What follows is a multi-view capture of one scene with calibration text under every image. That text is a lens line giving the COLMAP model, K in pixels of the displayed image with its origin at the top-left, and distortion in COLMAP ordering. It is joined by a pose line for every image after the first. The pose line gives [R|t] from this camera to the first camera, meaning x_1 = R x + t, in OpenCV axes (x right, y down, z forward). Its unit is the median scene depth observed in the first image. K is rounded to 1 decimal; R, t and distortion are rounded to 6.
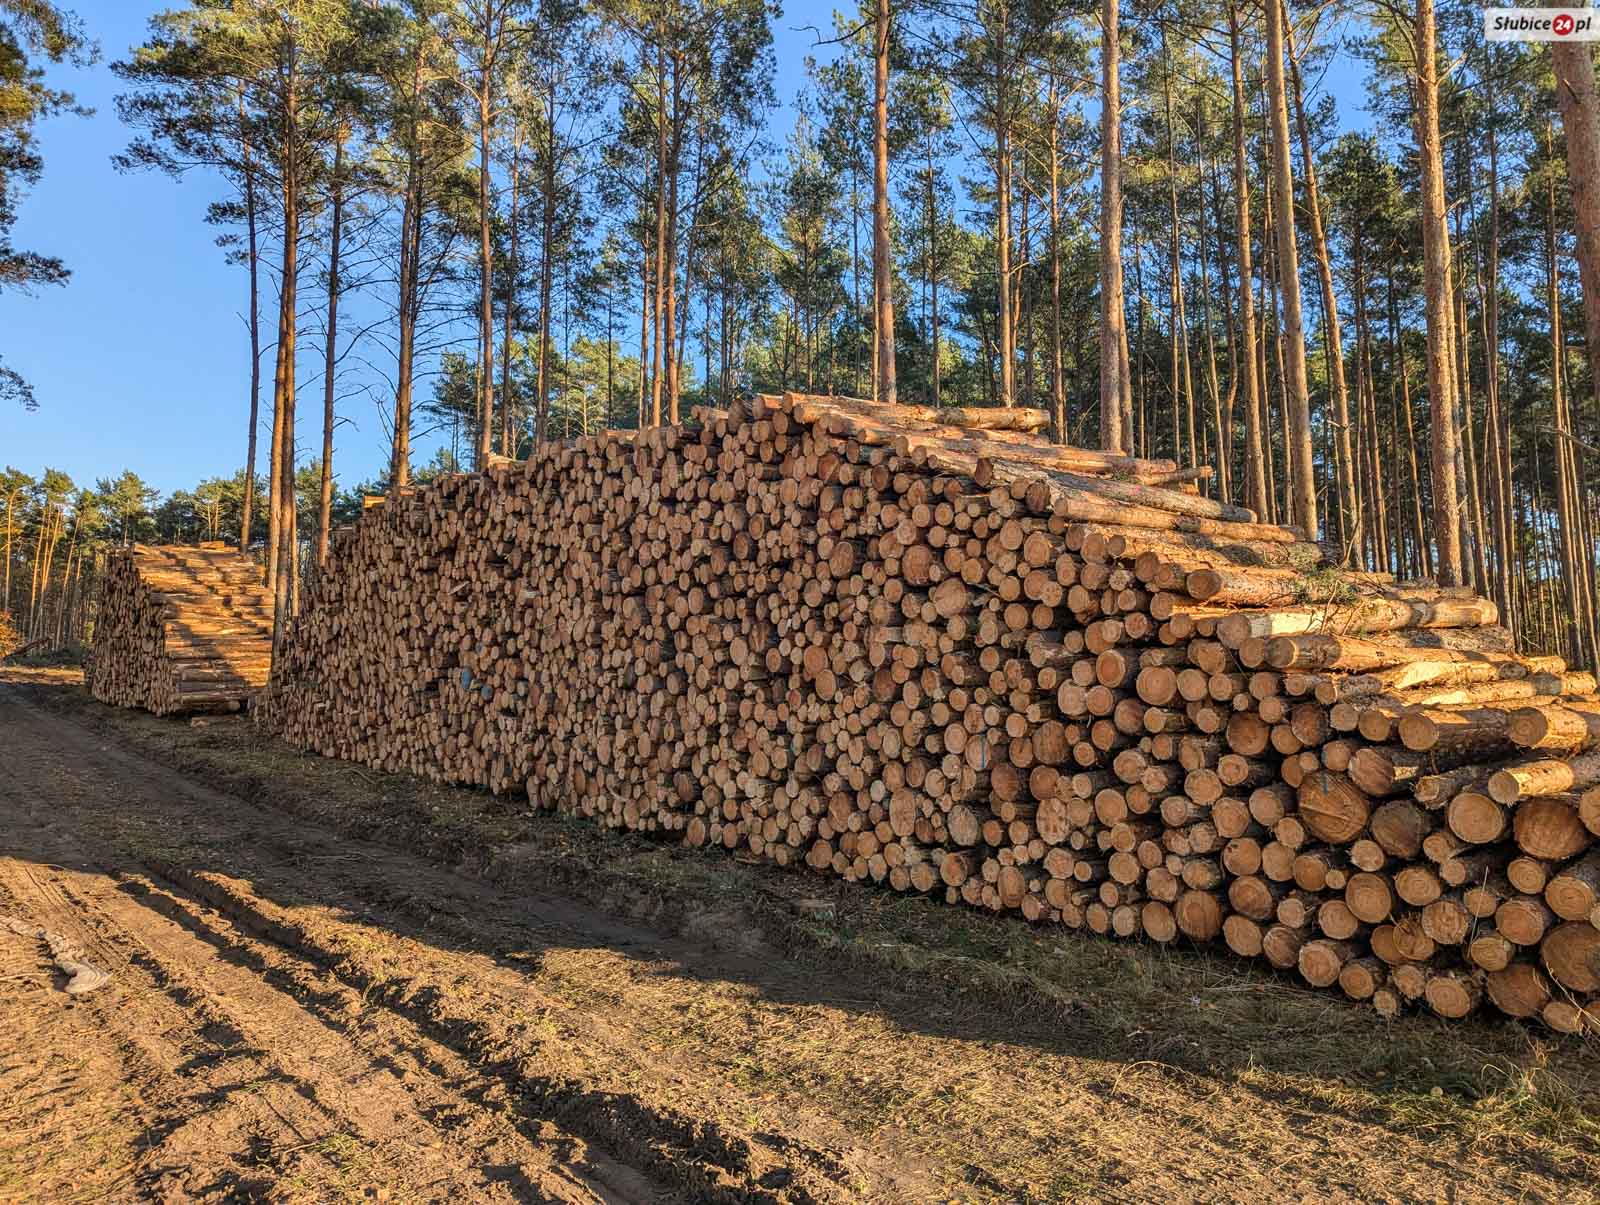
lens RADIAL K [[1140.3, 0, 800.0], [0, 1140.3, 602.5], [0, 0, 1]] dist [0.034263, -0.002612]
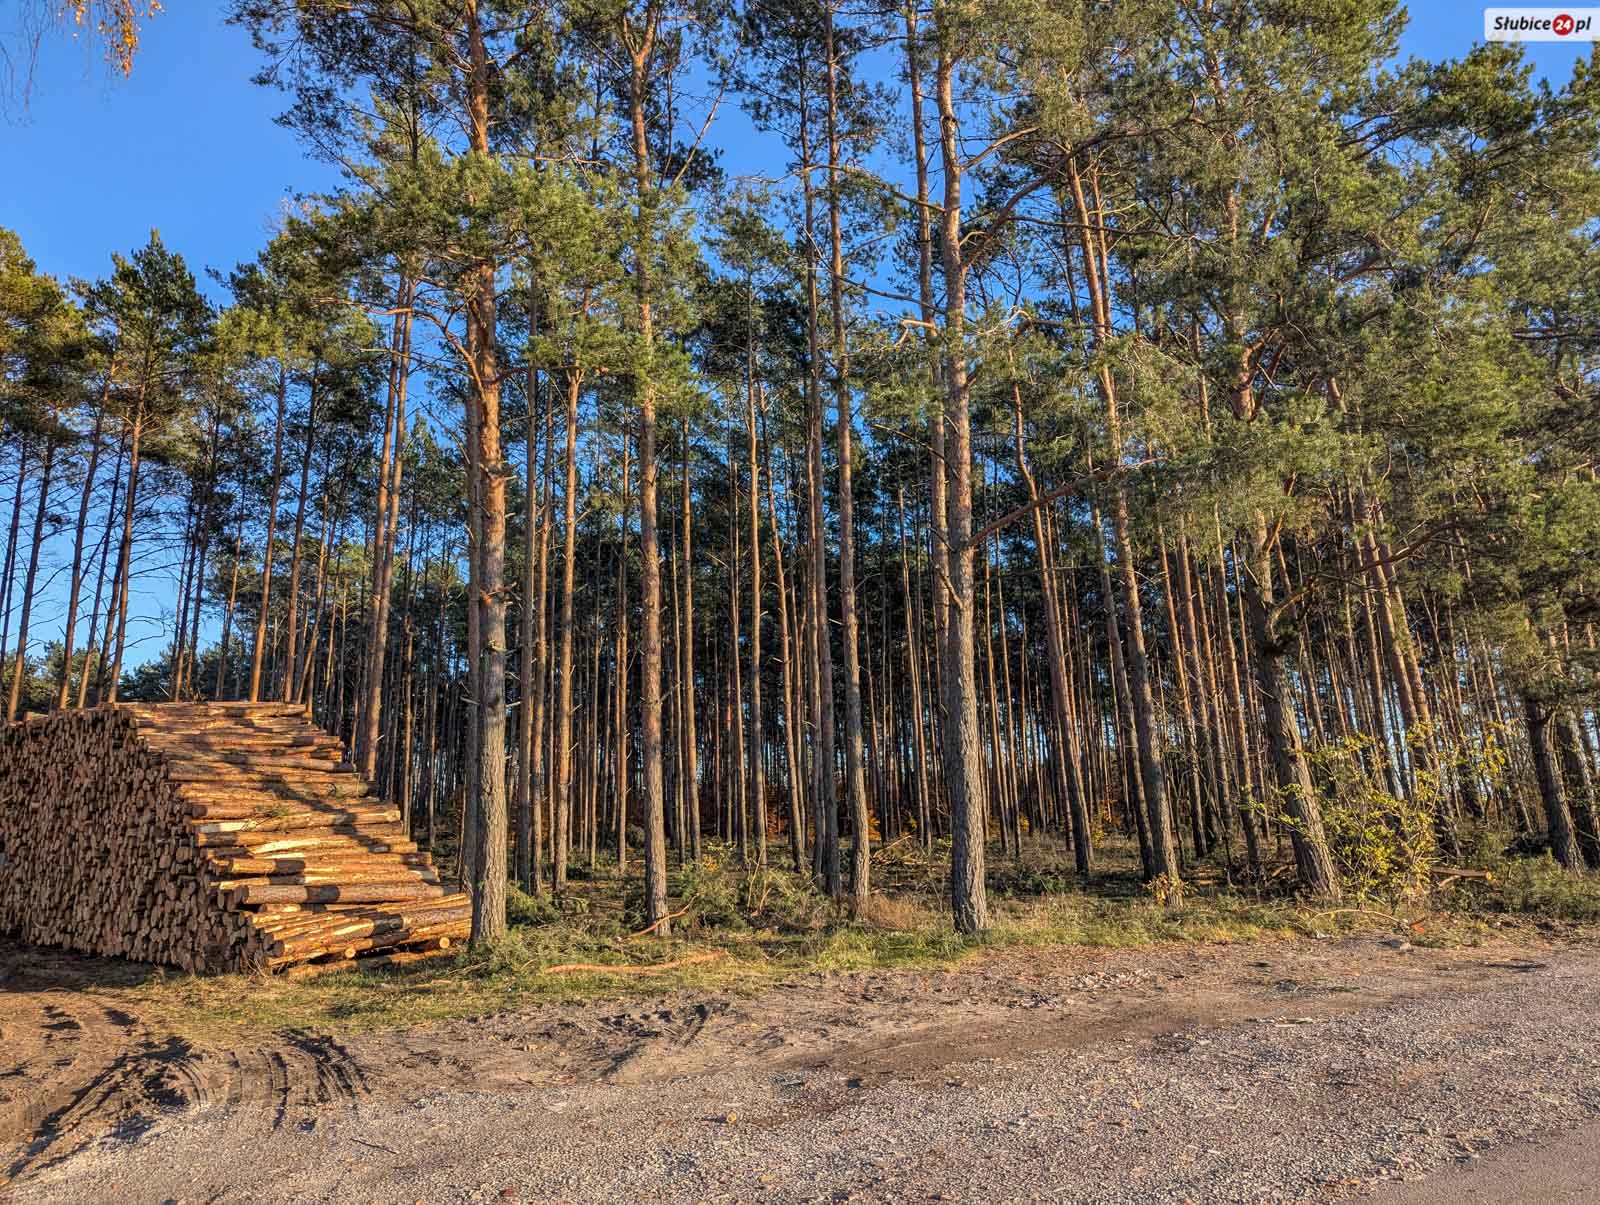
lens RADIAL K [[1140.3, 0, 800.0], [0, 1140.3, 602.5], [0, 0, 1]] dist [0.034263, -0.002612]
pose [[0.990913, 0.010570, 0.134087, 0.187439], [0.009640, 0.988762, -0.149185, -0.010978], [-0.134157, 0.149121, 0.979676, -0.238446]]
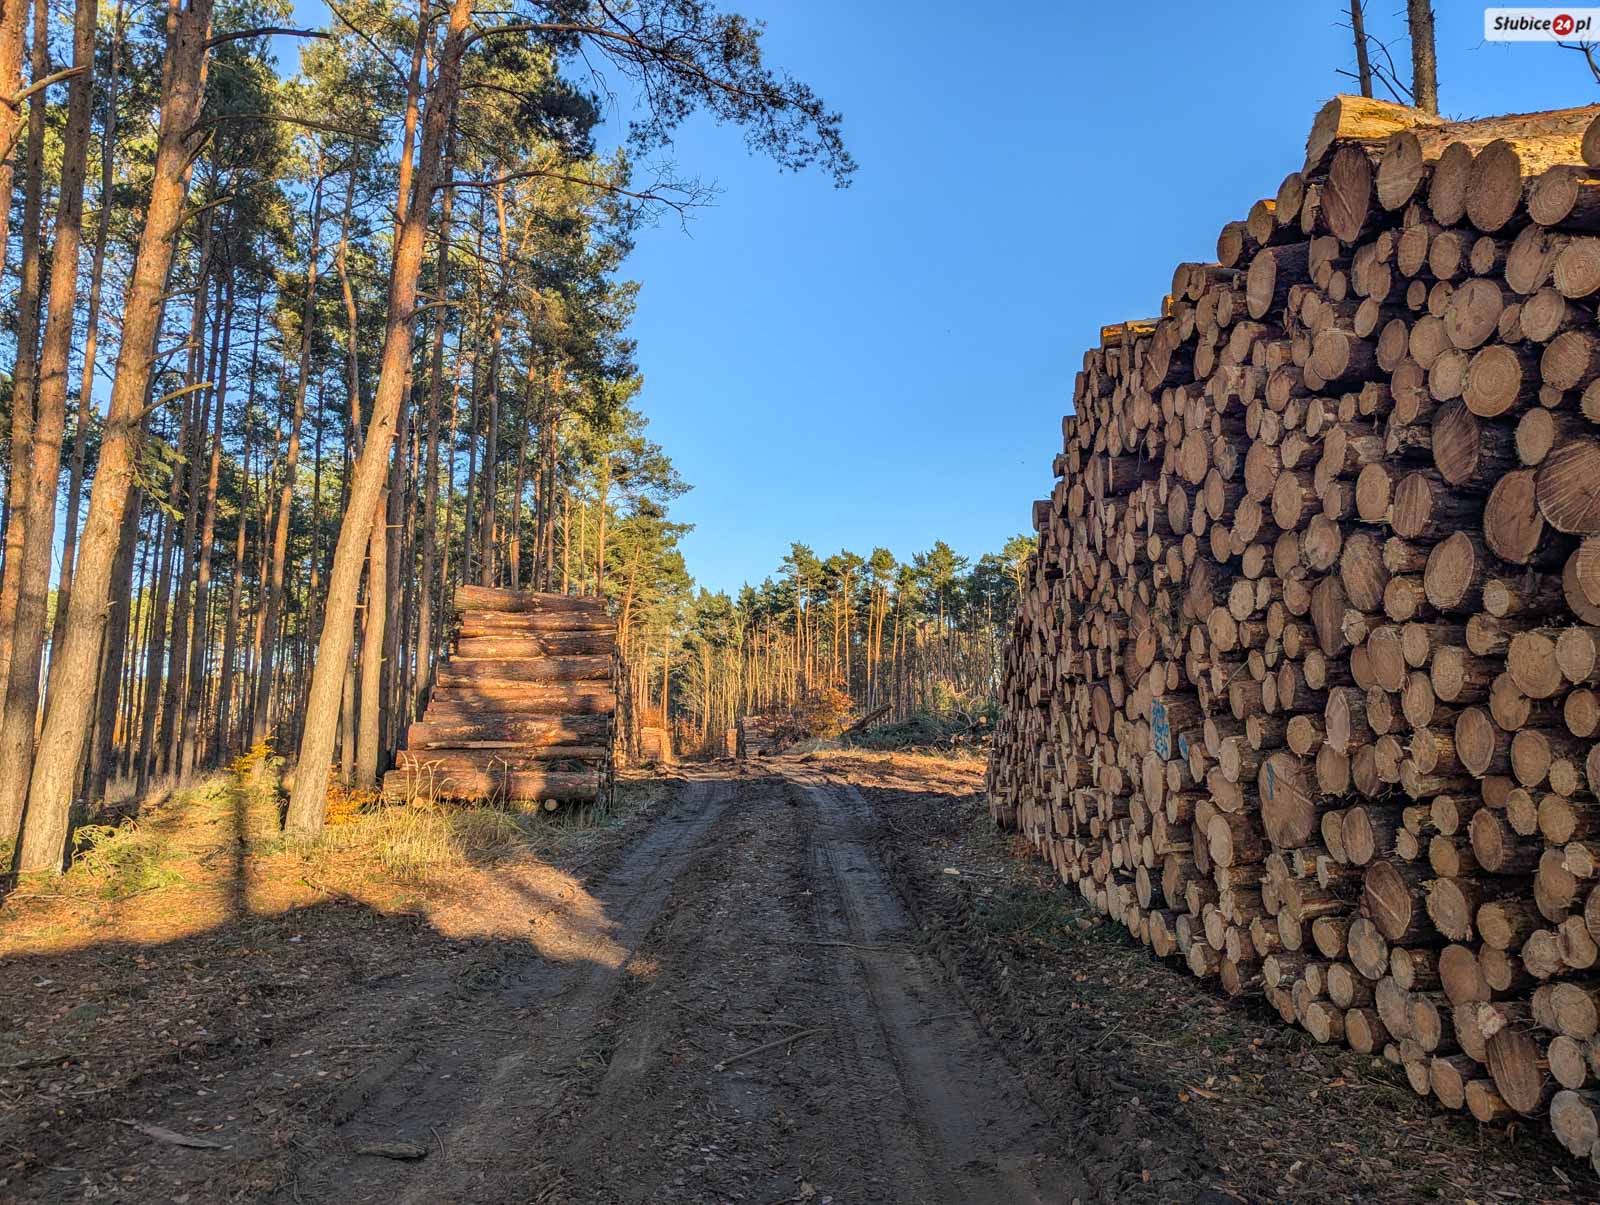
lens RADIAL K [[1140.3, 0, 800.0], [0, 1140.3, 602.5], [0, 0, 1]] dist [0.034263, -0.002612]
pose [[0.797624, -0.090402, -0.596342, -0.102149], [0.055354, 0.995503, -0.076875, 0.006840], [0.600610, 0.028307, 0.799041, 0.153156]]
